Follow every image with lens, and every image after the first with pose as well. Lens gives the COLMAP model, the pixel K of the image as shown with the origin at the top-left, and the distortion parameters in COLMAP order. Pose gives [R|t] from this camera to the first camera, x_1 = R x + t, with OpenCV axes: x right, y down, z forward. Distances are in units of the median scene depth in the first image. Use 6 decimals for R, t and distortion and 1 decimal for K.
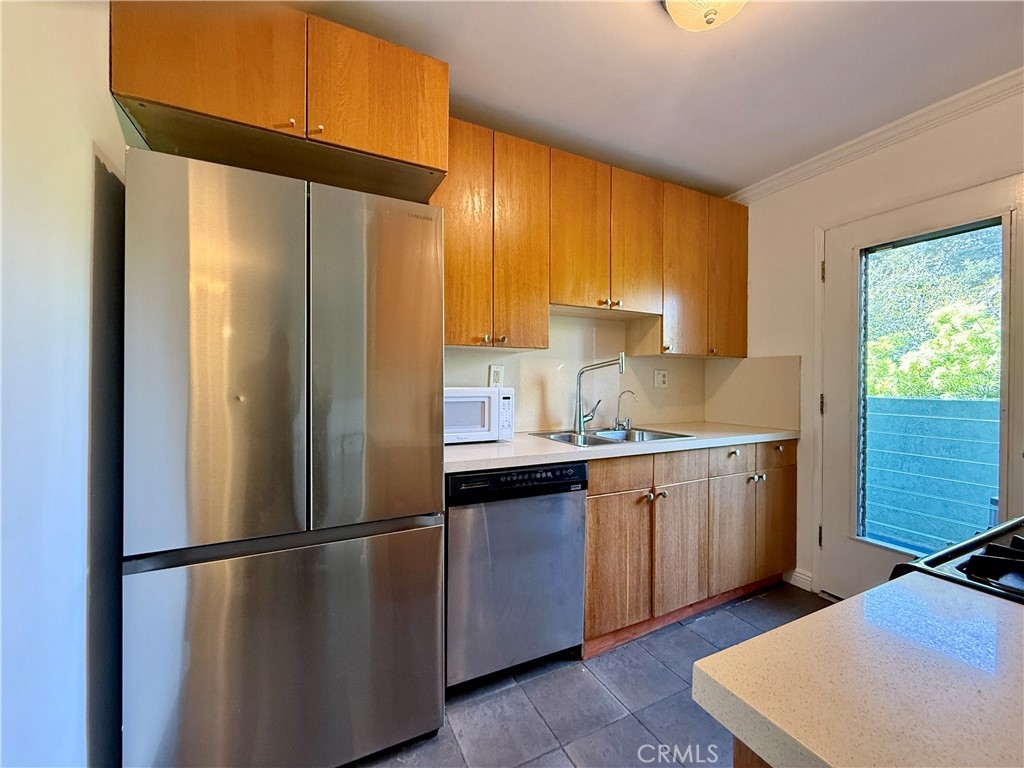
lens RADIAL K [[406.0, 0, 512.0], [0, 406.0, 384.0], [0, 0, 1]] dist [-0.001972, -0.000128]
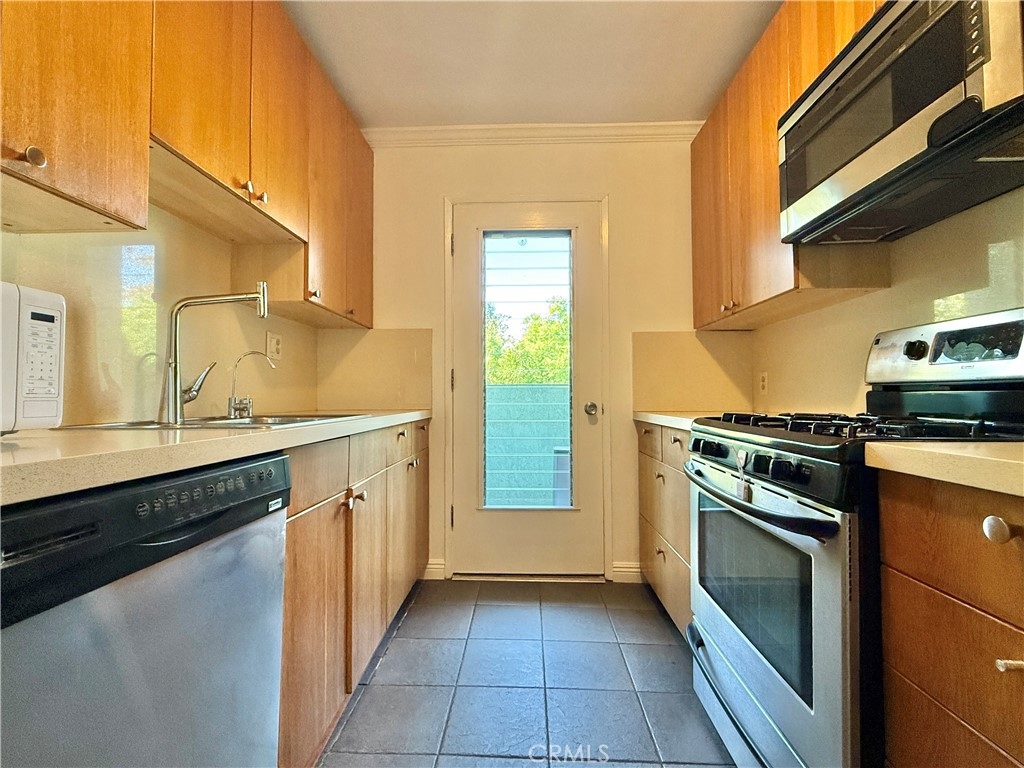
lens RADIAL K [[466.1, 0, 512.0], [0, 466.1, 384.0], [0, 0, 1]] dist [0.003797, 0.000564]
pose [[0.478801, 0.017413, 0.877751, -0.157632], [0.011606, 0.999590, -0.026161, 0.096127], [-0.877847, 0.022714, 0.478402, 0.359025]]
